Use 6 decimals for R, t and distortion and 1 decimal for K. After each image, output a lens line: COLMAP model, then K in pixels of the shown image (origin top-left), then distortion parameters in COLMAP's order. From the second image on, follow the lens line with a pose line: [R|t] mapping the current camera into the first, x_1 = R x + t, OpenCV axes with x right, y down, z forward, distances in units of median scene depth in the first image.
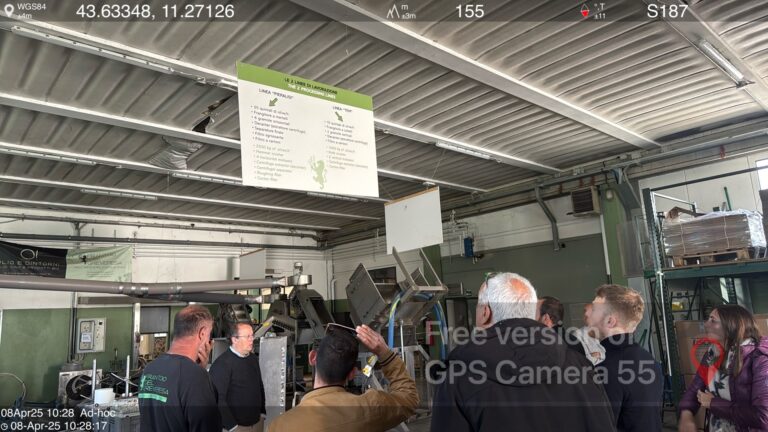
lens RADIAL K [[513.7, 0, 387.0], [0, 513.7, 218.6], [0, 0, 1]] dist [0.117338, -0.178601]
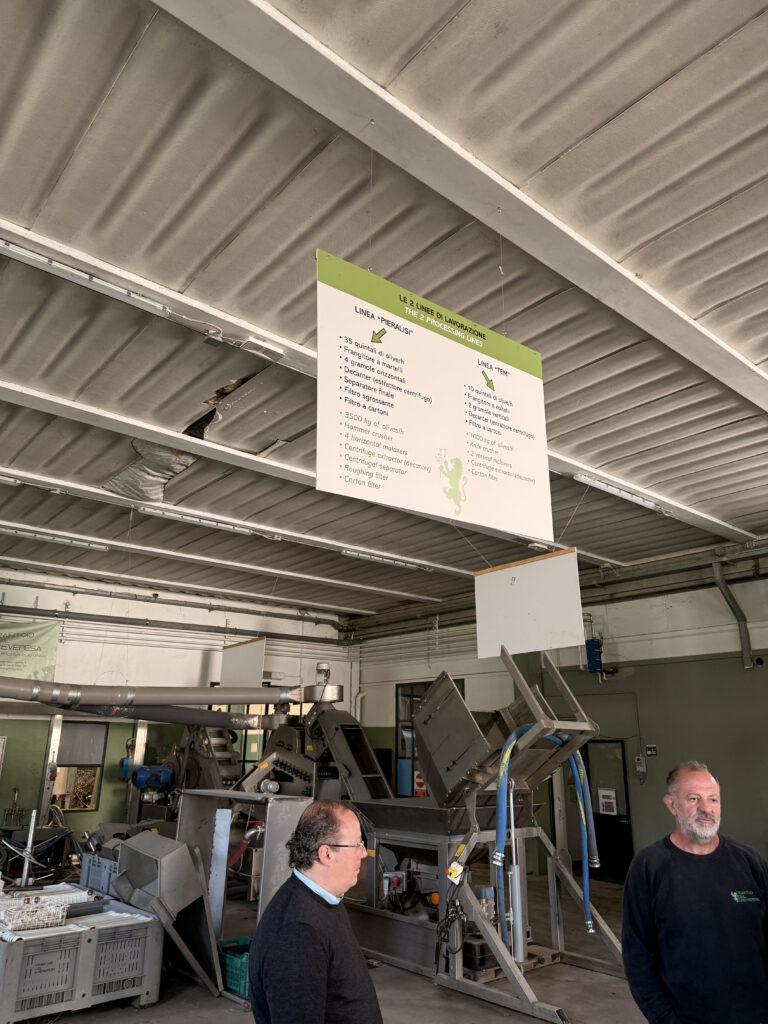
lens RADIAL K [[715.3, 0, 395.2], [0, 715.3, 510.9], [0, 0, 1]] dist [0.175229, -0.325643]
pose [[0.998164, 0.049913, -0.034324, -0.077359], [-0.053985, 0.990009, -0.130264, 0.015156], [0.027479, 0.131878, 0.990885, 0.150222]]
